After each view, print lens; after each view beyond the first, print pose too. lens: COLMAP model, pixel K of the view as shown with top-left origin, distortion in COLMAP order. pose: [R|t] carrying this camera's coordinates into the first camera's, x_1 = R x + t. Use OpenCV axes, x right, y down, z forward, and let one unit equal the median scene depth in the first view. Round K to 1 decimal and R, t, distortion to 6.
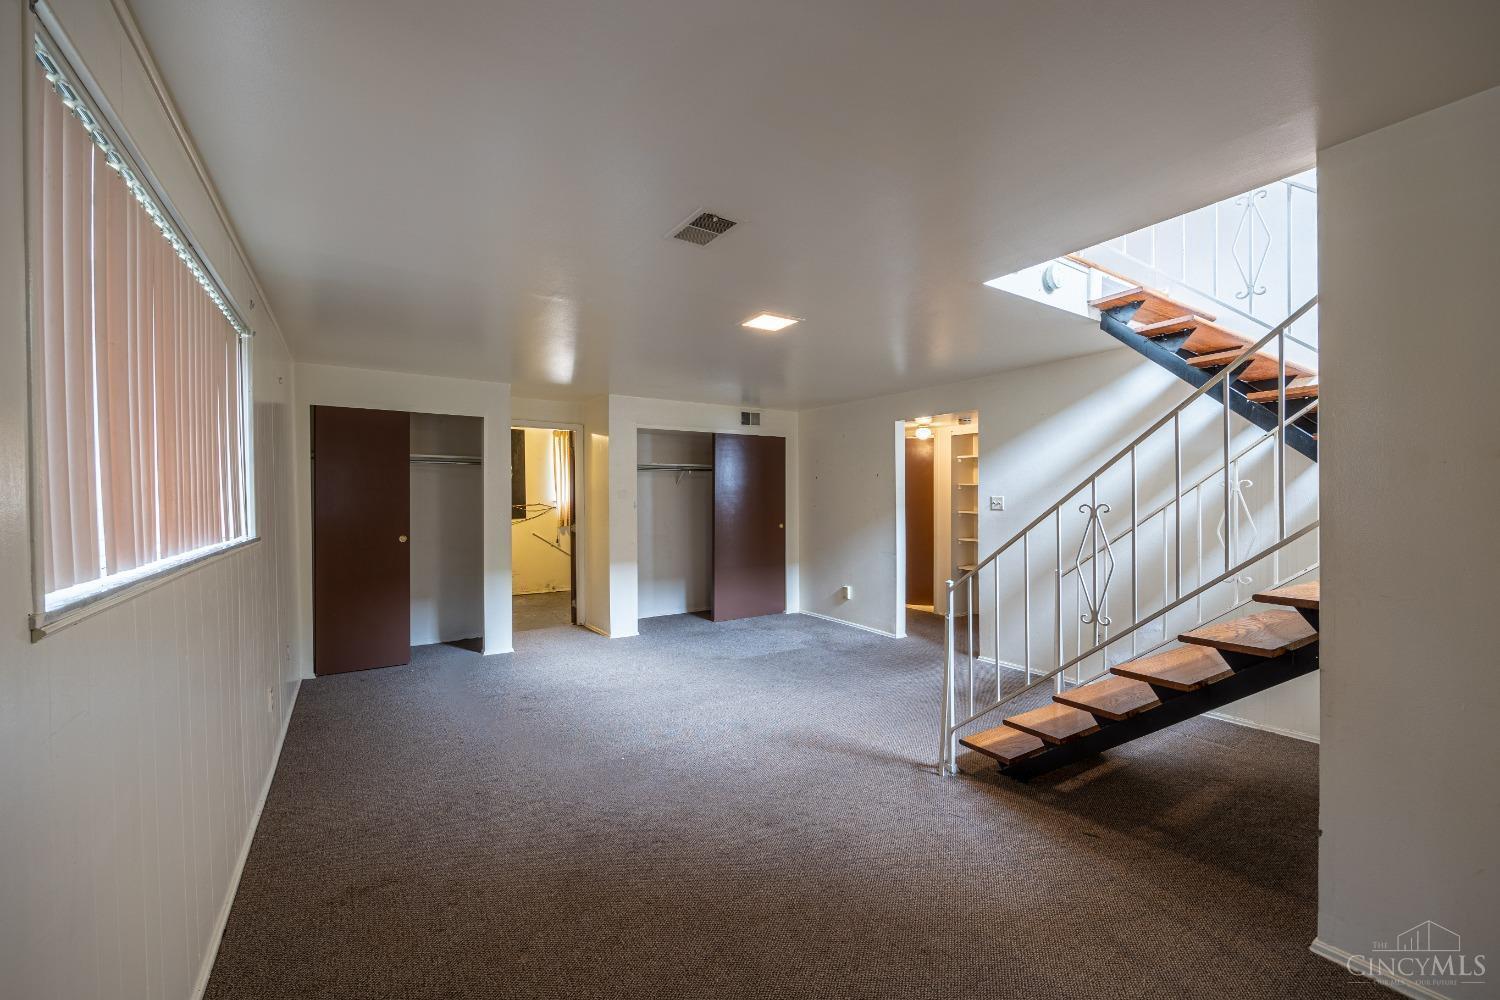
lens RADIAL K [[598.5, 0, 750.0], [0, 598.5, 500.0], [0, 0, 1]] dist [-0.001891, -0.000283]
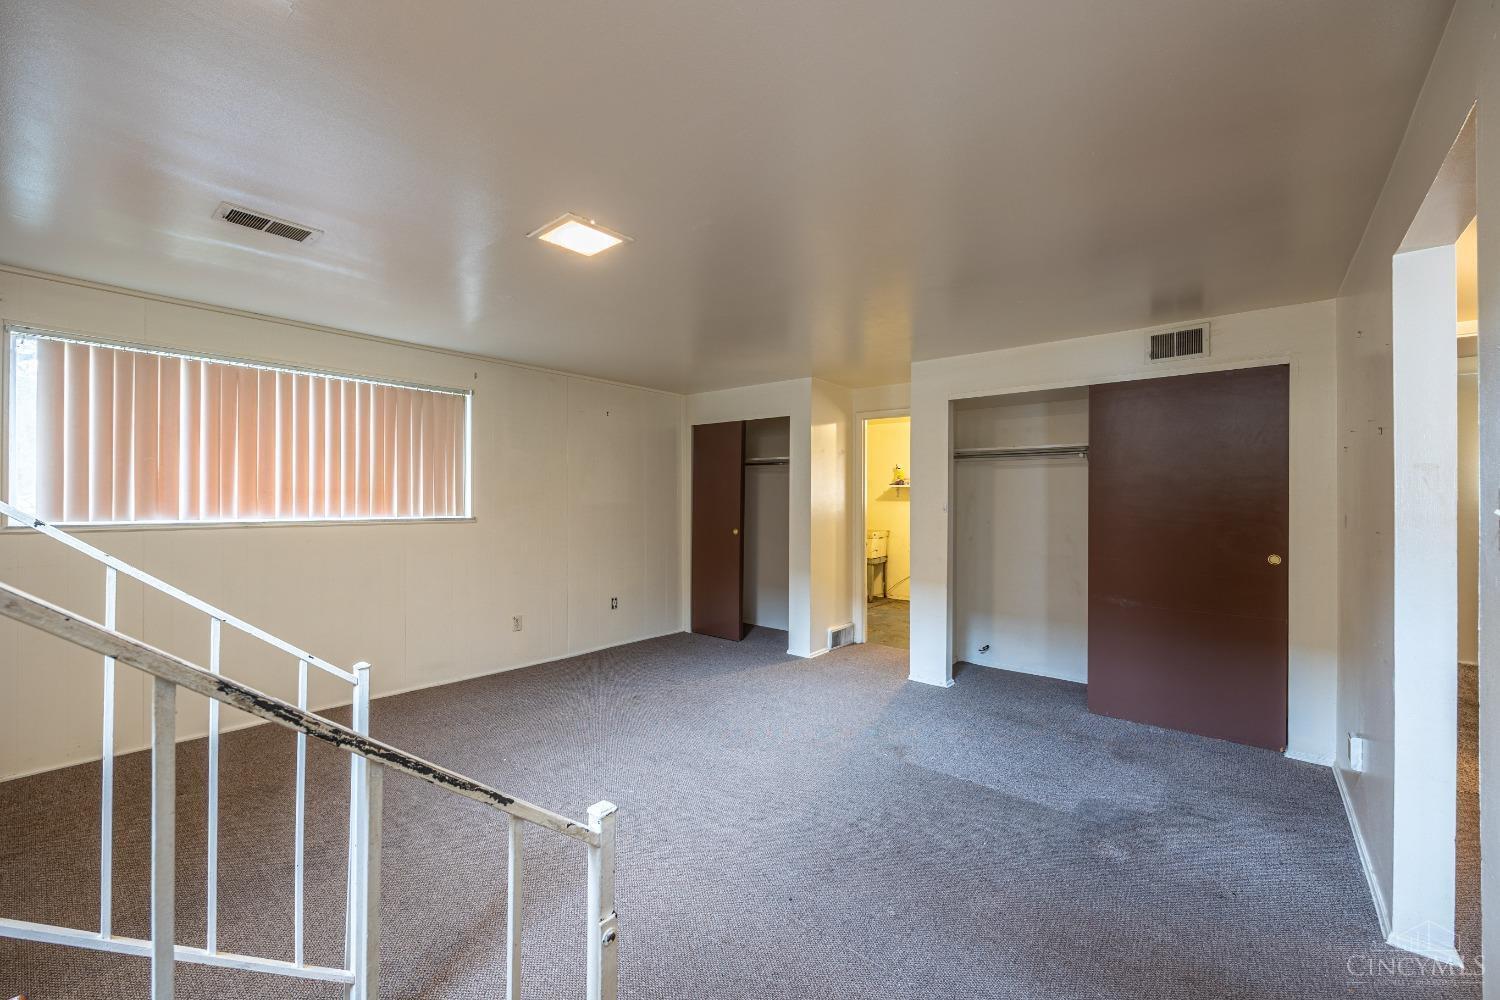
lens RADIAL K [[598.5, 0, 750.0], [0, 598.5, 500.0], [0, 0, 1]] dist [-0.001891, -0.000283]
pose [[0.288635, 0.011307, -0.957372, 0.535757], [-0.003262, 0.999936, 0.010826, -0.008245], [0.957434, -0.000002, 0.288654, 0.693638]]
